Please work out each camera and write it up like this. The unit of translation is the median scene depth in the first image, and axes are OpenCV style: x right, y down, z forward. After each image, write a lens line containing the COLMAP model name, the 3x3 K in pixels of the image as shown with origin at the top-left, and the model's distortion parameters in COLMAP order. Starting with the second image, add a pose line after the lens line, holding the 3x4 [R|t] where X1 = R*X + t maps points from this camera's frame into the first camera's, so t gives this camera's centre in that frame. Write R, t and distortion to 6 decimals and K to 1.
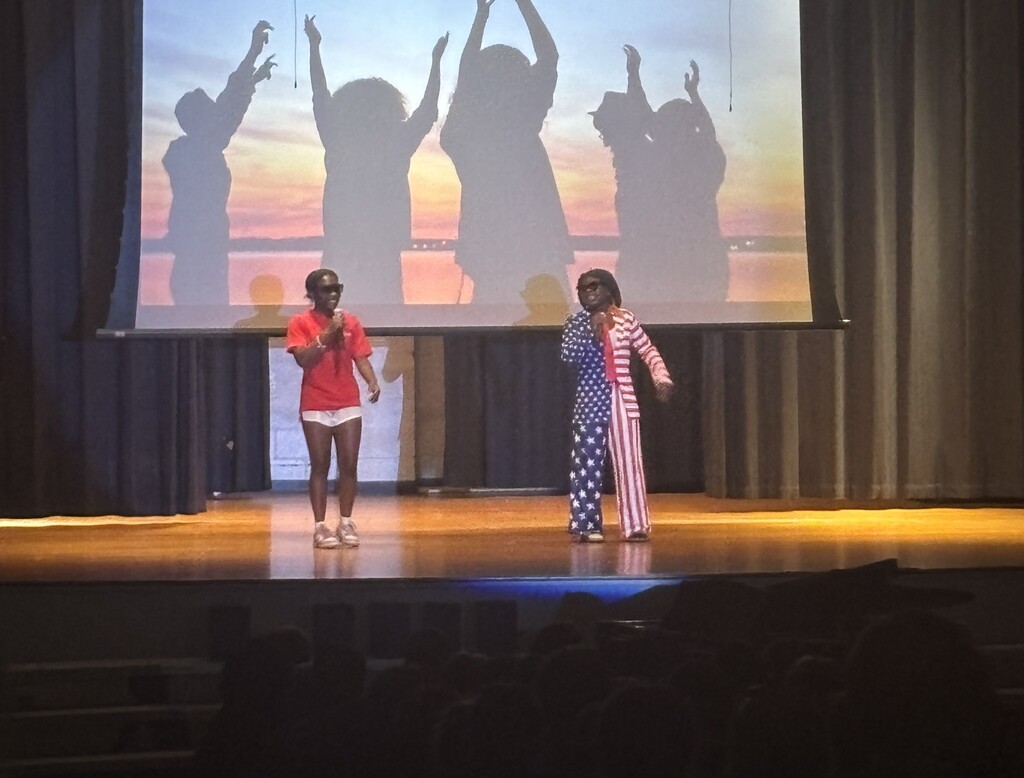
lens RADIAL K [[4761.9, 0, 512.0], [0, 4761.9, 389.0], [0, 0, 1]] dist [-0.171110, 0.469344]
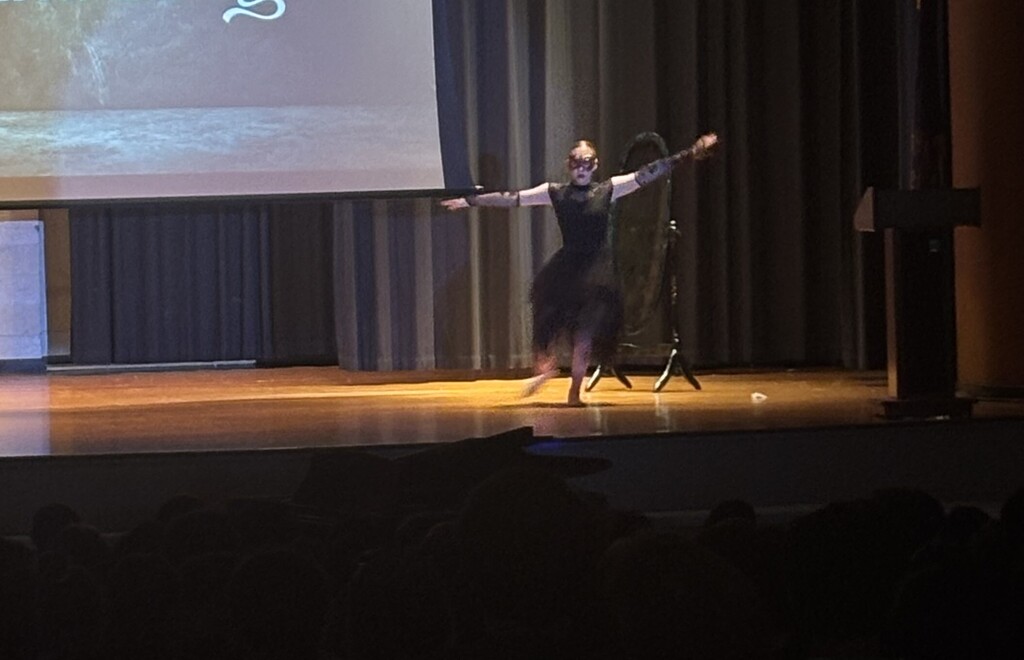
lens RADIAL K [[3667.6, 0, 512.0], [0, 3667.6, 330.0], [0, 0, 1]] dist [-0.147383, -0.993562]
pose [[0.997058, -0.016515, 0.074855, 0.019577], [0.015766, 0.999820, 0.010586, 0.007034], [-0.075016, -0.009375, 0.997138, 0.242601]]
